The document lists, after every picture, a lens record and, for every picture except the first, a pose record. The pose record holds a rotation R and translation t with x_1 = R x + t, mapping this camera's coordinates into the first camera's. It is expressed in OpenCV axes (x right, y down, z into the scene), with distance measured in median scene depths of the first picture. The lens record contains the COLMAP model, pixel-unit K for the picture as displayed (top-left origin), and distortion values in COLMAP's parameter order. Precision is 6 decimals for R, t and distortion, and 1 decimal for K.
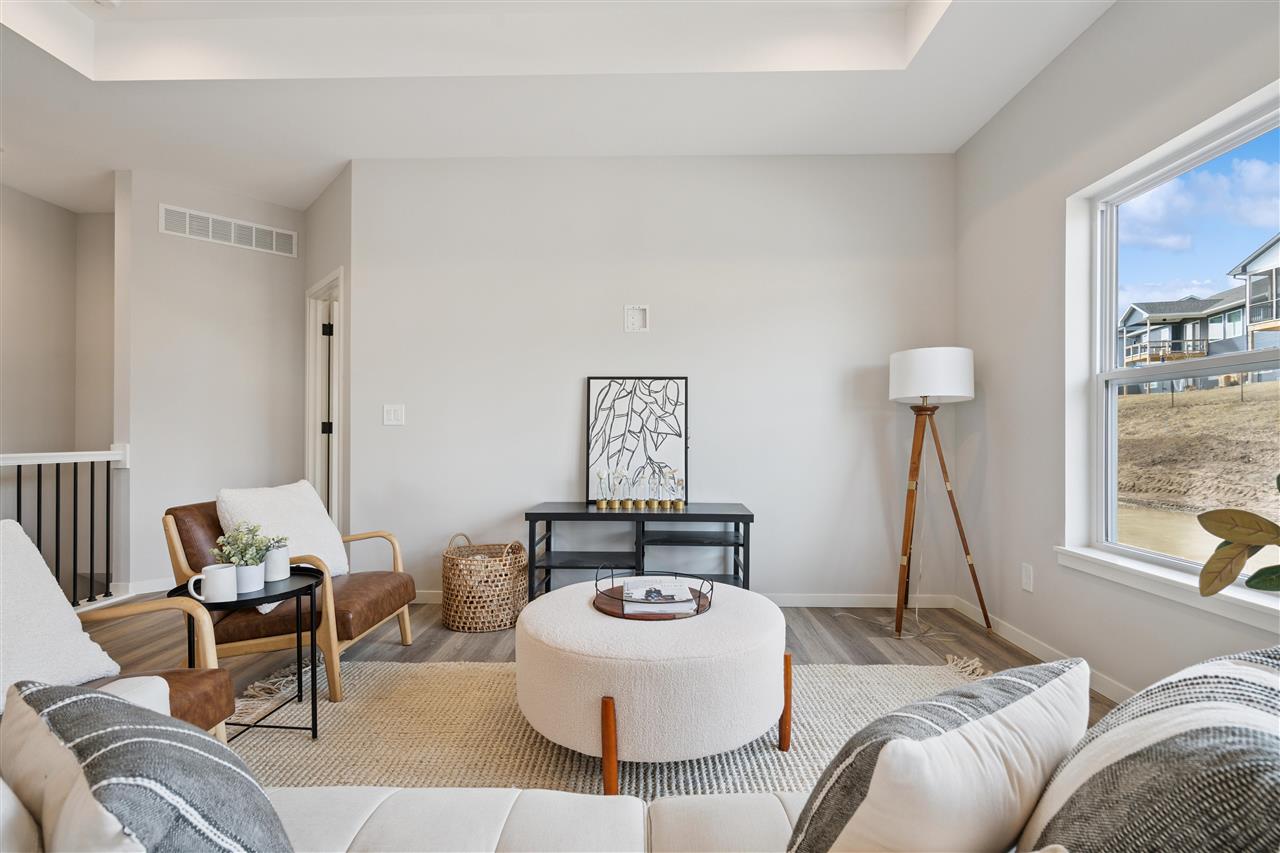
lens RADIAL K [[579.4, 0, 640.0], [0, 579.4, 426.5], [0, 0, 1]] dist [-0.001166, 0.000151]
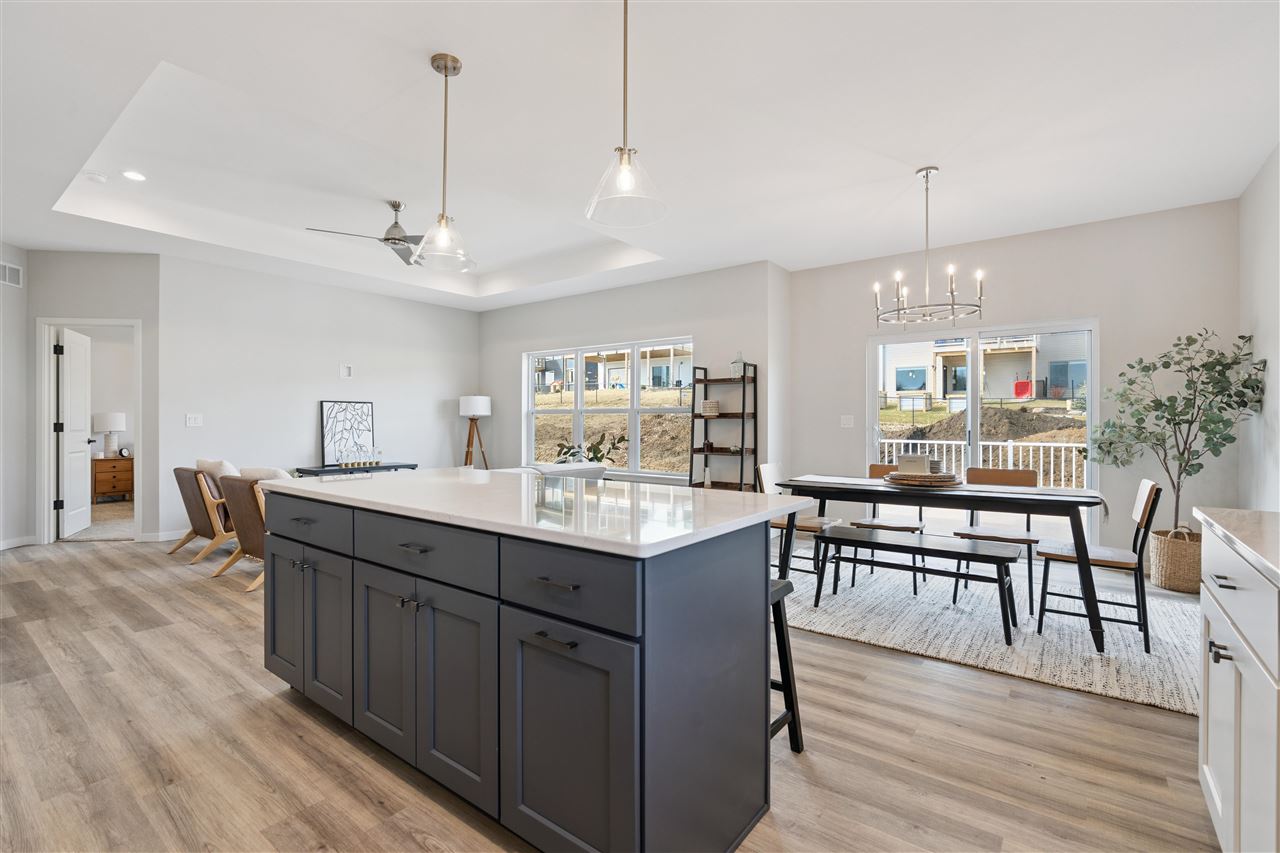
lens RADIAL K [[579.4, 0, 640.0], [0, 579.4, 426.5], [0, 0, 1]] dist [-0.001166, 0.000151]
pose [[0.589257, -0.005591, 0.807926, -1.018208], [-0.013013, 0.999781, 0.016410, -0.045859], [-0.807841, -0.020183, 0.589055, -0.973704]]
